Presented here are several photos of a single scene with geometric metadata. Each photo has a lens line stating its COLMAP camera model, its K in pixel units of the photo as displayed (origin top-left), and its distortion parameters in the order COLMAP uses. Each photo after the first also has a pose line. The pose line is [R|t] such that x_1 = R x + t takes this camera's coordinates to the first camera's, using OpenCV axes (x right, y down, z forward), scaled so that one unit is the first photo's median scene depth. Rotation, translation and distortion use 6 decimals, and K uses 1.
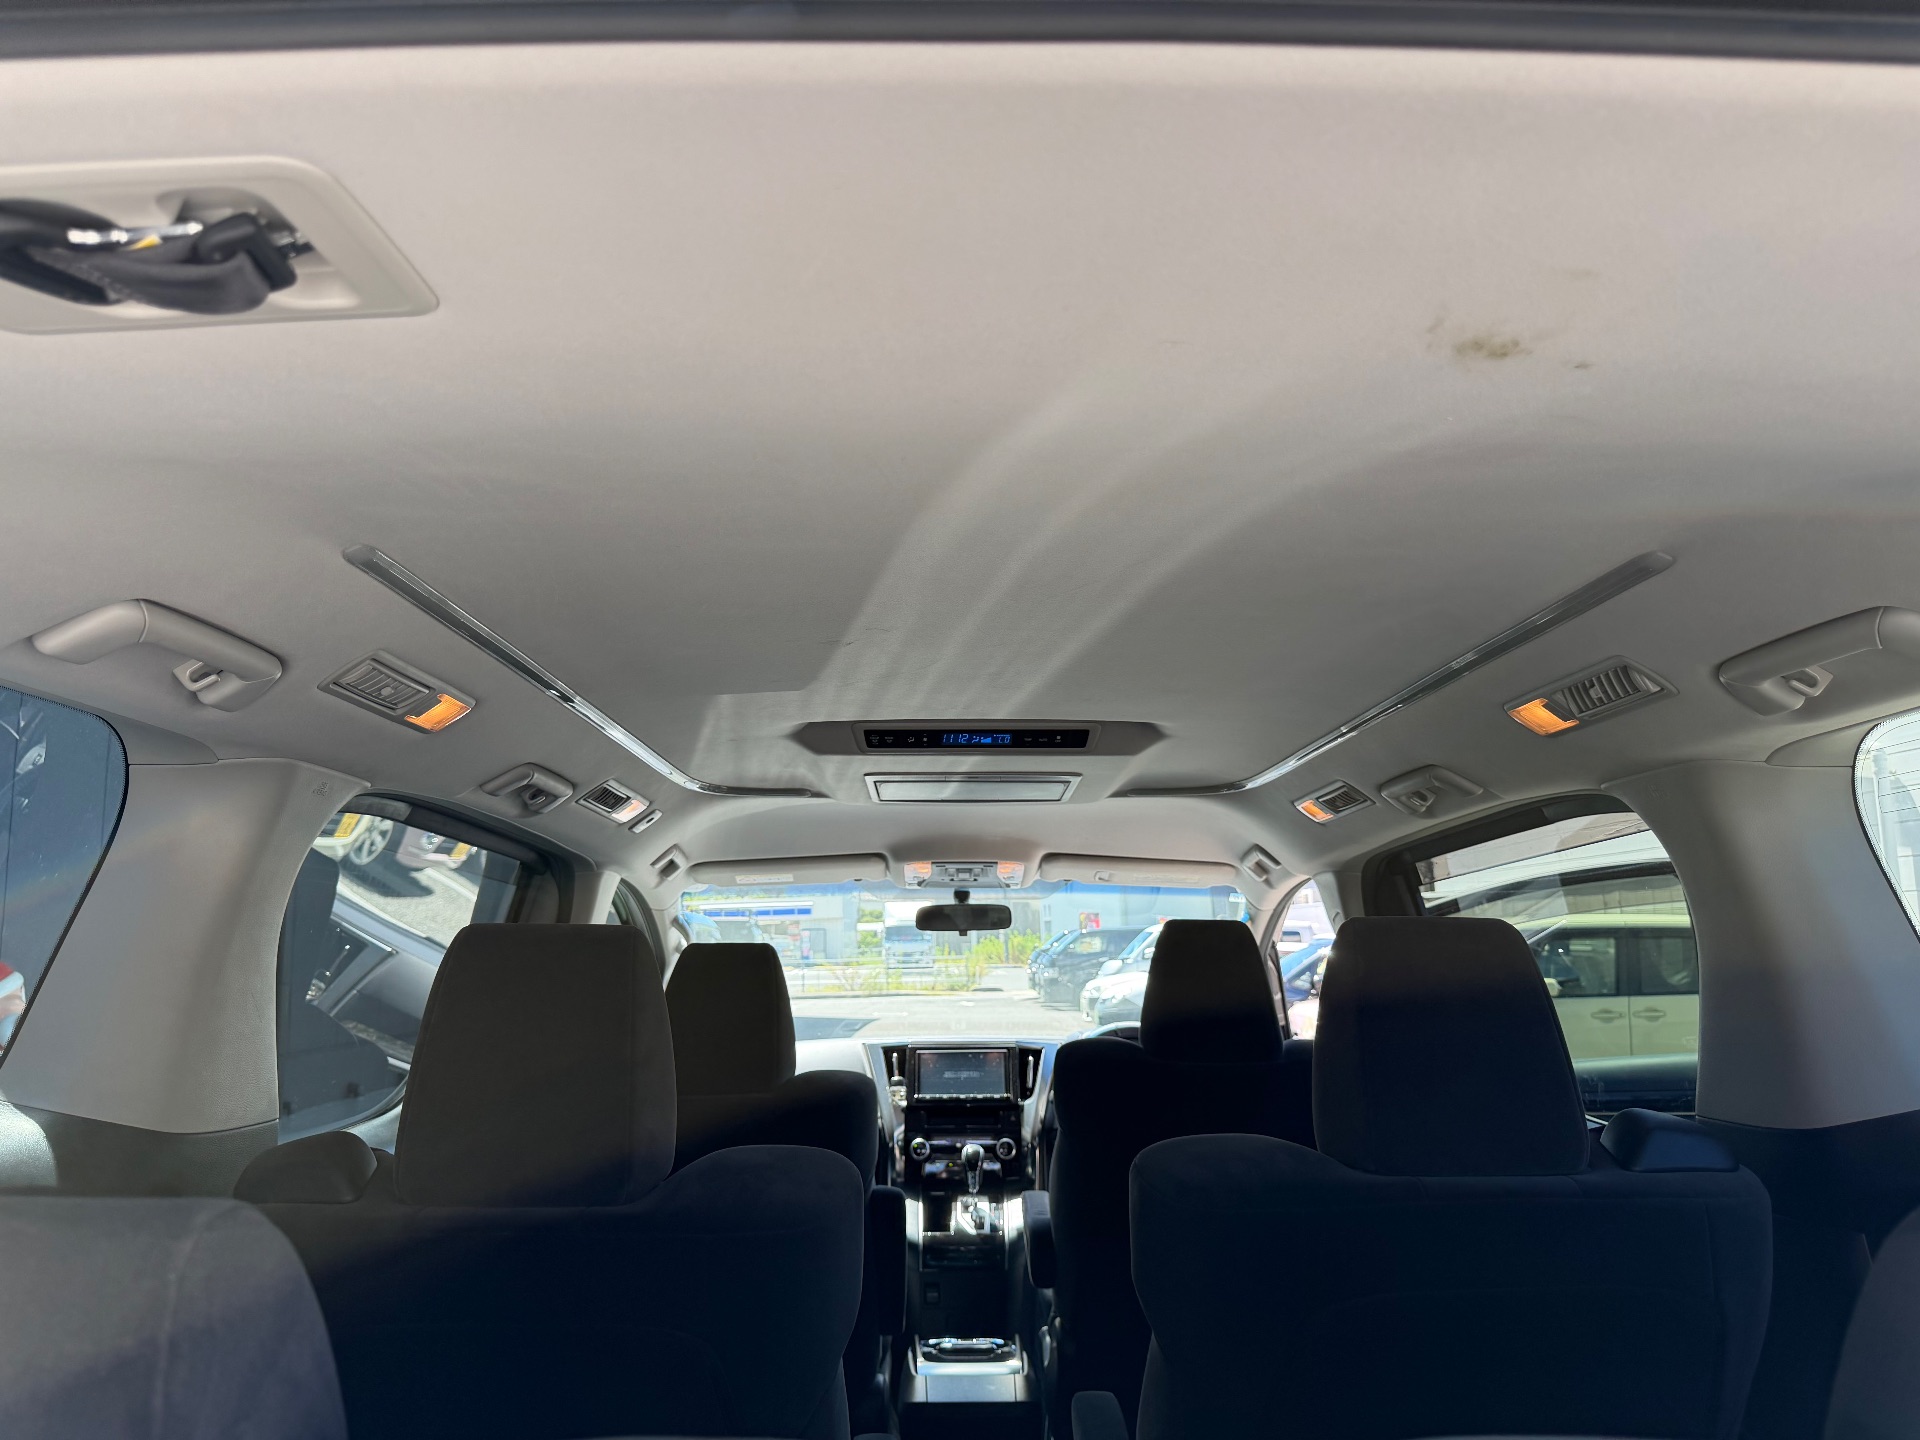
lens RADIAL K [[1313.0, 0, 960.0], [0, 1313.0, 720.0], [0, 0, 1]] dist [0.075726, -0.042465]
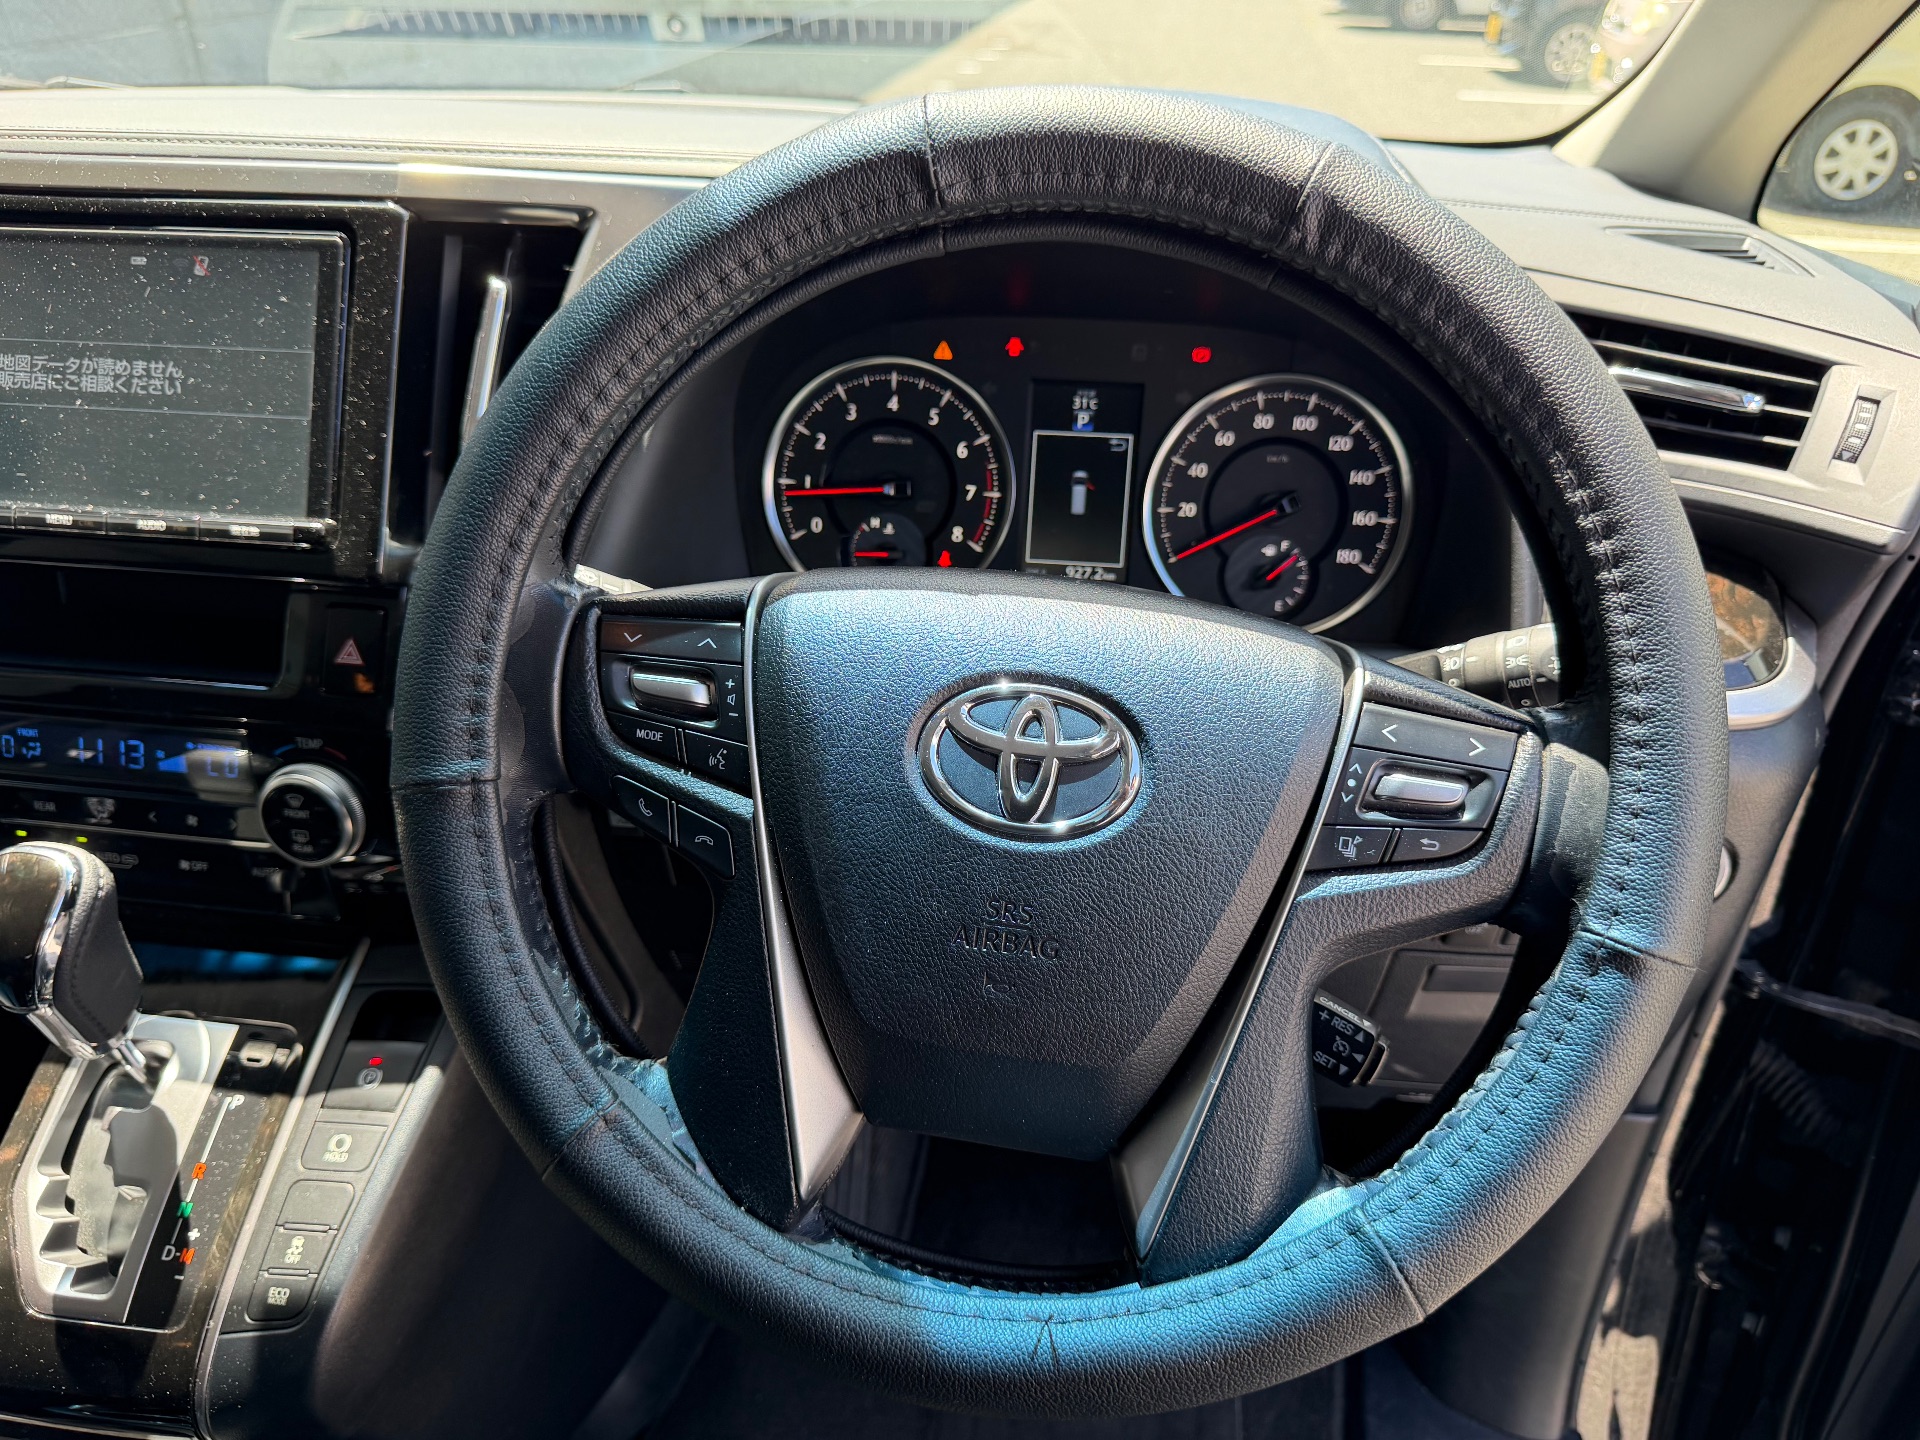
lens RADIAL K [[1384.3, 0, 966.5], [0, 1384.3, 734.2], [0, 0, 1]] dist [-0.009429, -0.027833]
pose [[0.990813, 0.085940, -0.104425, 0.147536], [0.005150, 0.747602, 0.664127, 0.198762], [0.135144, -0.658563, 0.740291, 0.912646]]
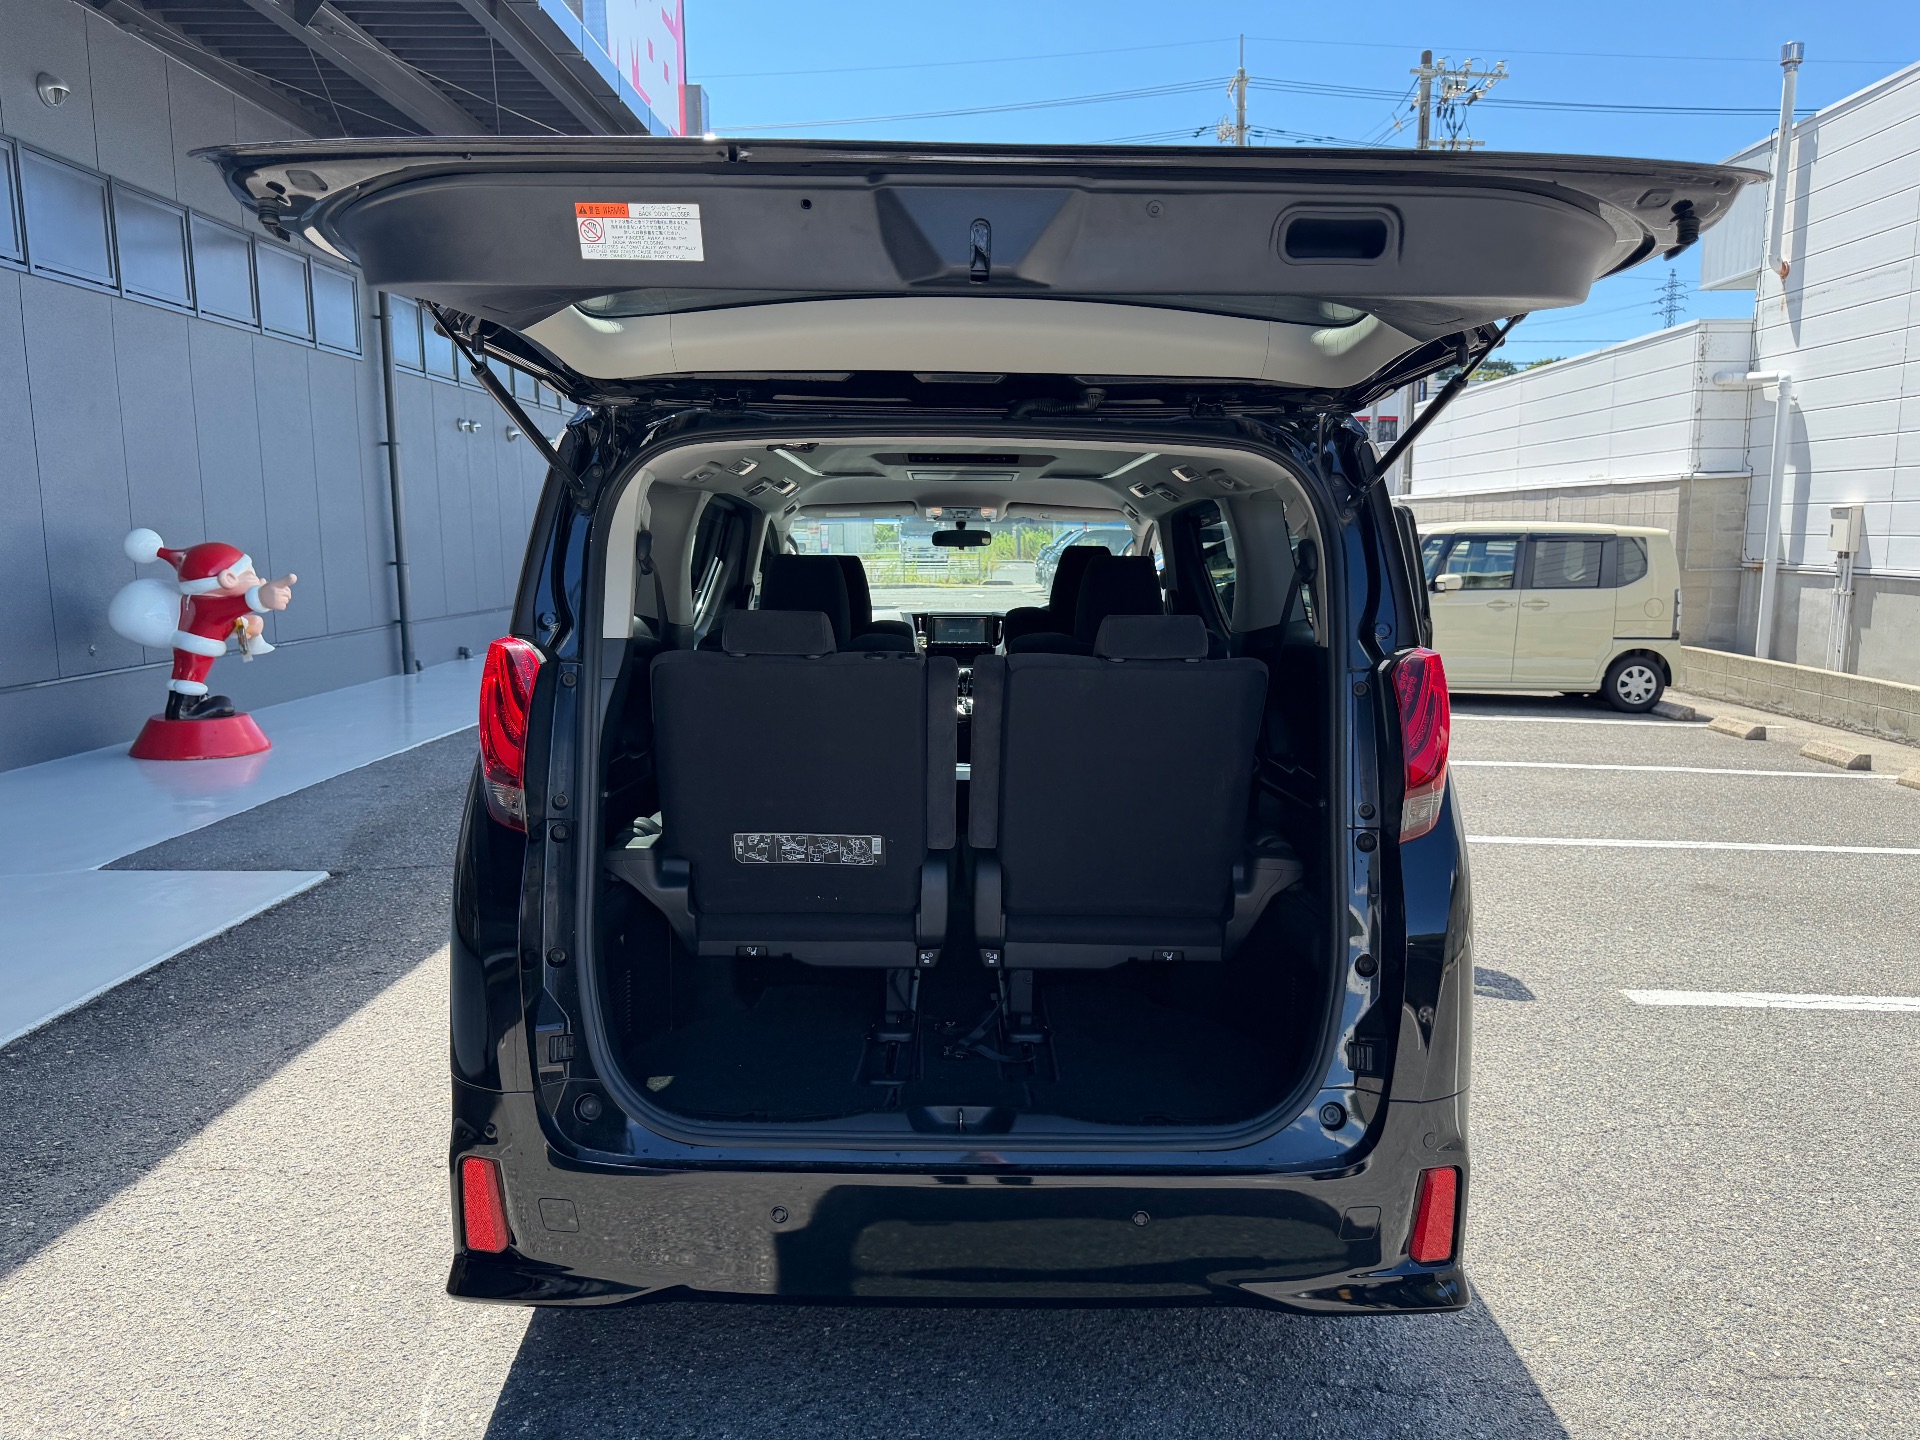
lens RADIAL K [[1340.8, 0, 952.1], [0, 1340.8, 725.4], [0, 0, 1]] dist [0.086035, -0.146081]
pose [[0.999764, 0.015556, -0.015173, 0.020742], [-0.010225, 0.952887, 0.303152, -0.142241], [0.019174, -0.302926, 0.952821, -0.705109]]
